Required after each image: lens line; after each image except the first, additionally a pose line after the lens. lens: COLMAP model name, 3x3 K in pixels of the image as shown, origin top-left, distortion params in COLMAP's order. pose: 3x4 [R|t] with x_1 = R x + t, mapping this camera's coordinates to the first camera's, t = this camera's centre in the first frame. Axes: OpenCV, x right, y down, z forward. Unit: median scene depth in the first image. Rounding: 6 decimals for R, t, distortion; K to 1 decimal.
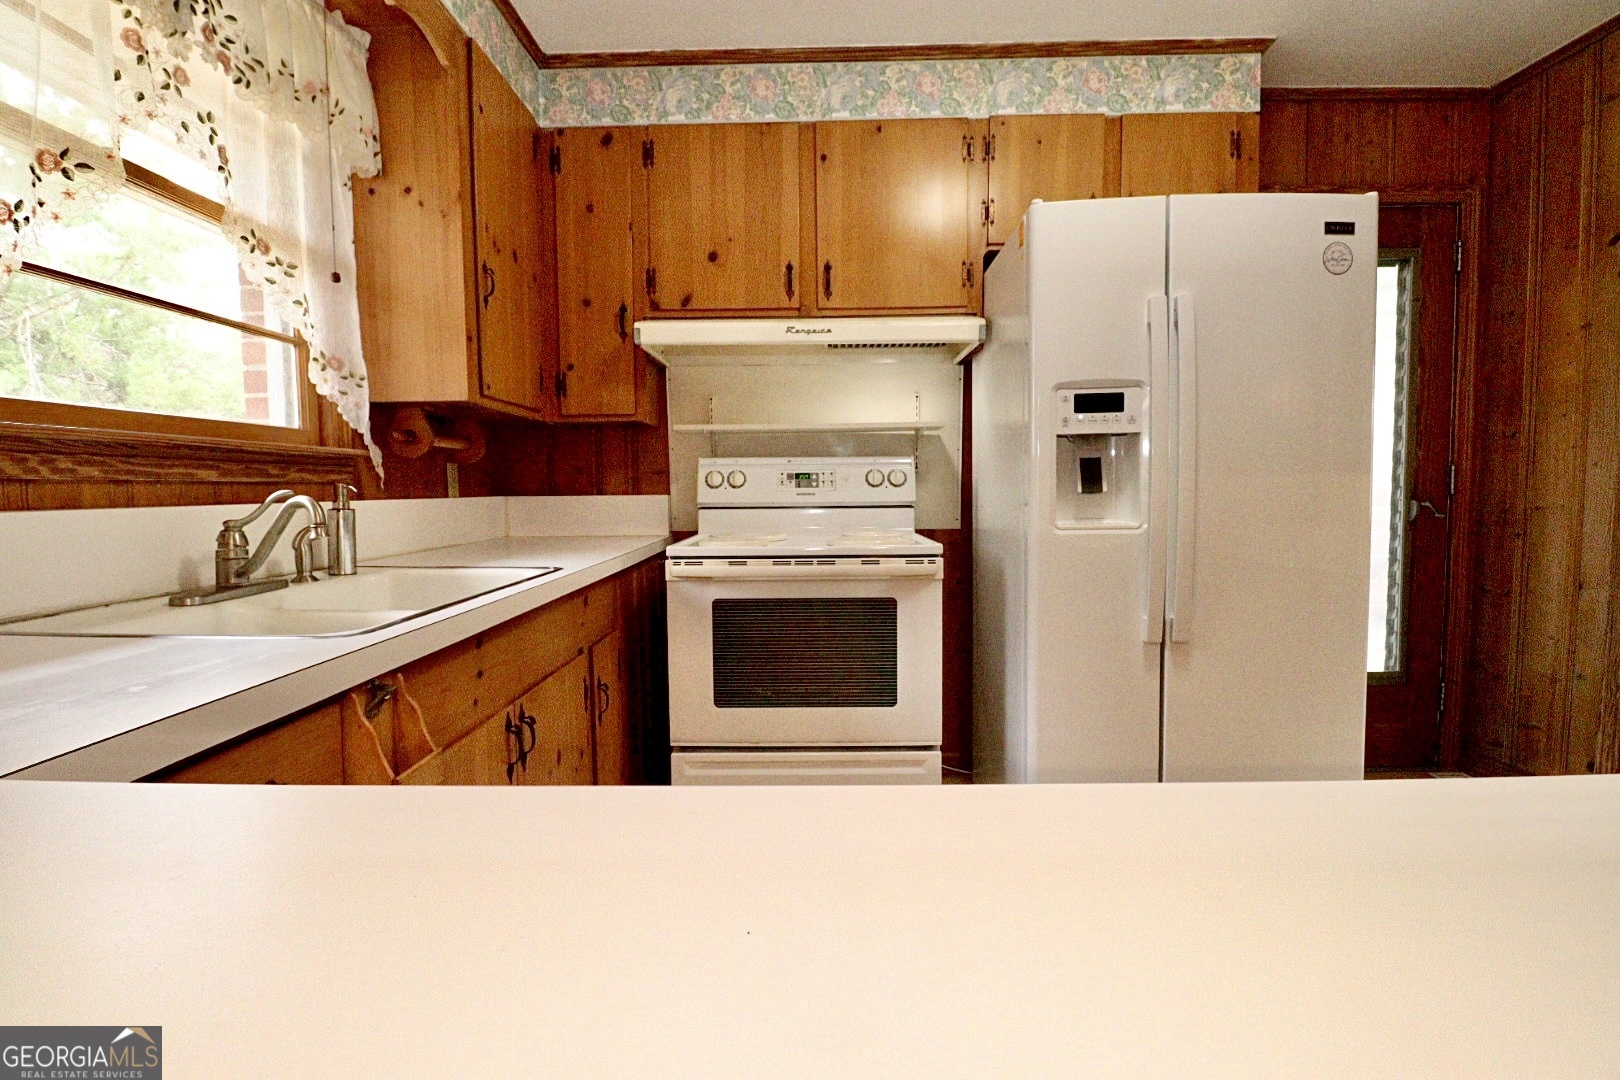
lens RADIAL K [[758.6, 0, 800.6], [0, 758.6, 536.4], [0, 0, 1]] dist [0.002766, -0.014361]
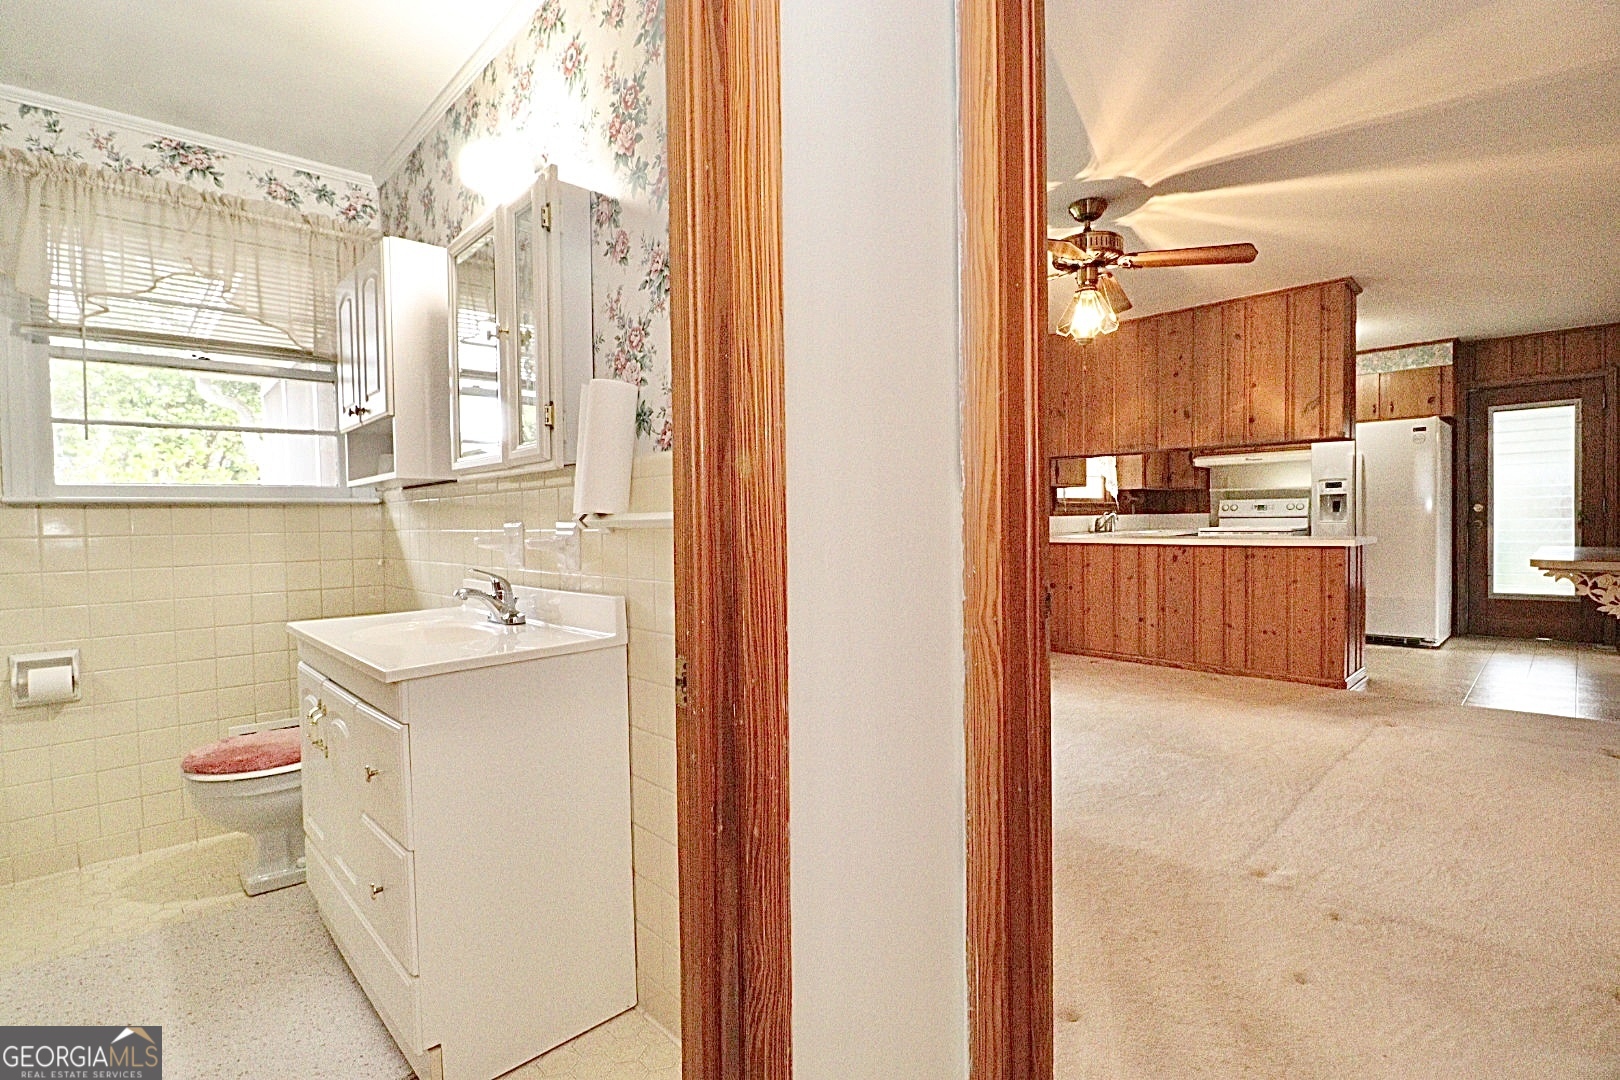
lens RADIAL K [[758.6, 0, 800.6], [0, 758.6, 536.4], [0, 0, 1]] dist [0.002766, -0.014361]
pose [[0.708518, 0.016032, -0.705511, 0.972450], [-0.036246, 0.999249, -0.013694, 0.164008], [0.704761, 0.035275, 0.708567, -2.710468]]
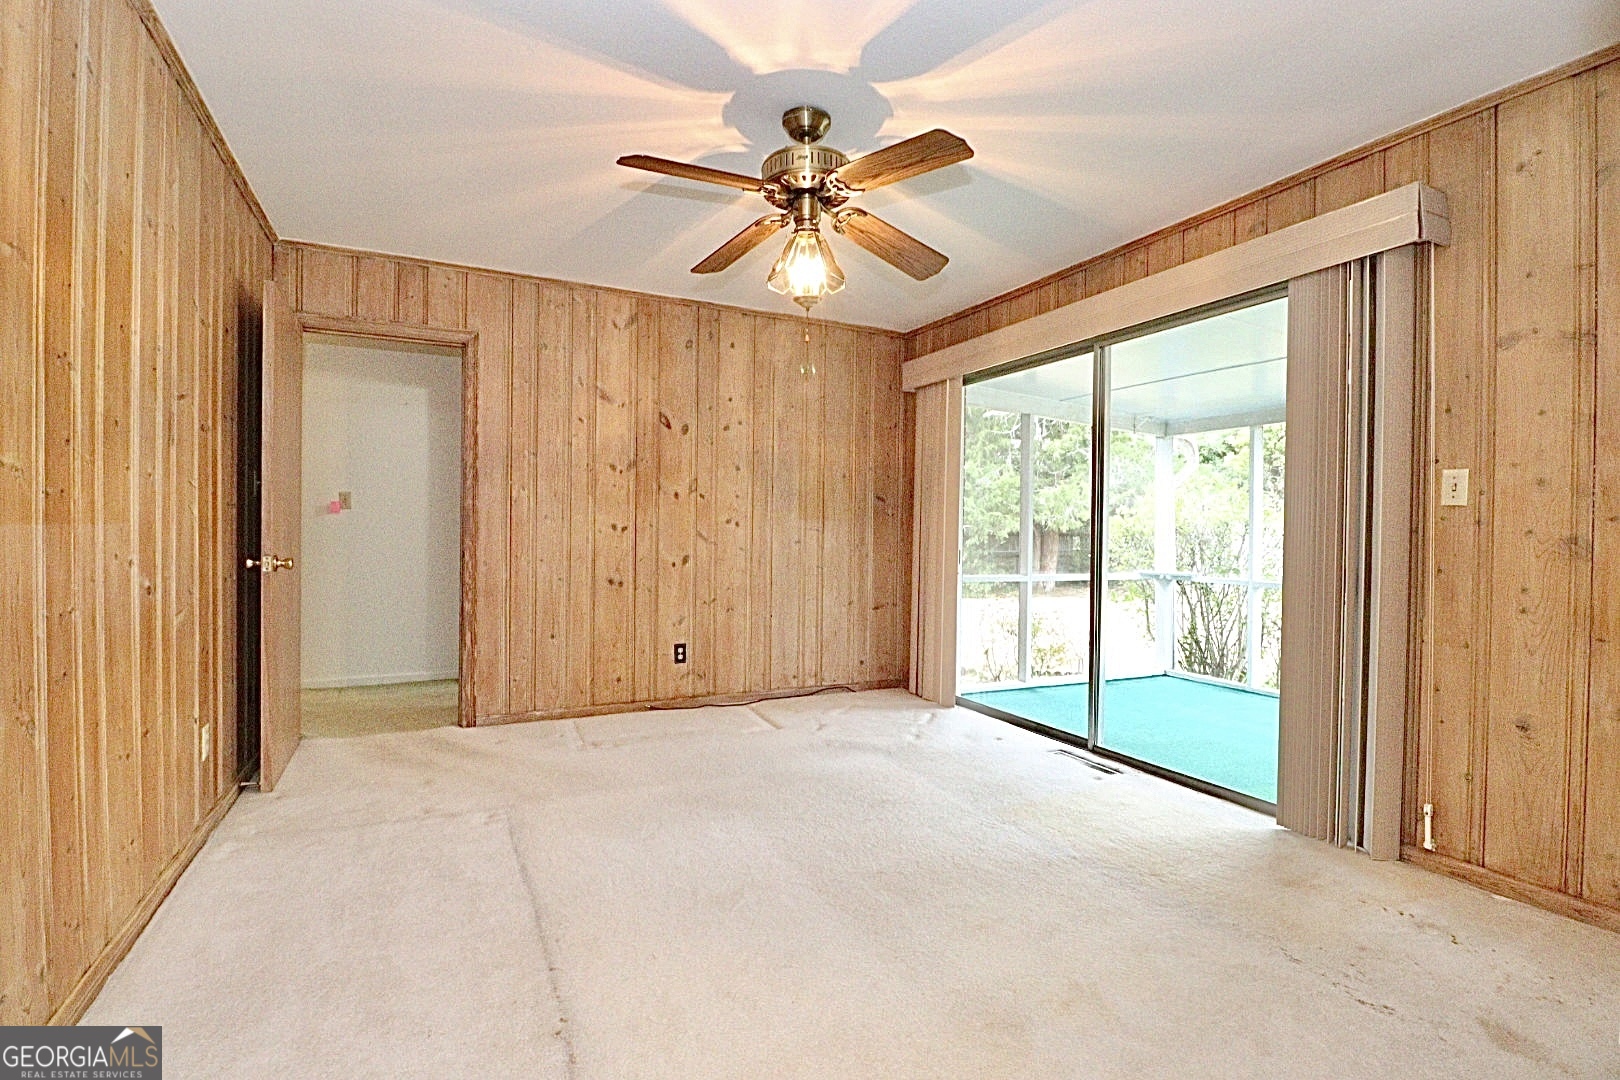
lens RADIAL K [[753.2, 0, 804.7], [0, 753.2, 537.6], [0, 0, 1]] dist [0.004139, -0.015474]
pose [[-0.888523, 0.002456, -0.458825, 0.803422], [-0.033387, 0.996989, 0.069991, -0.006359], [0.457616, 0.077507, -0.885765, -0.053876]]
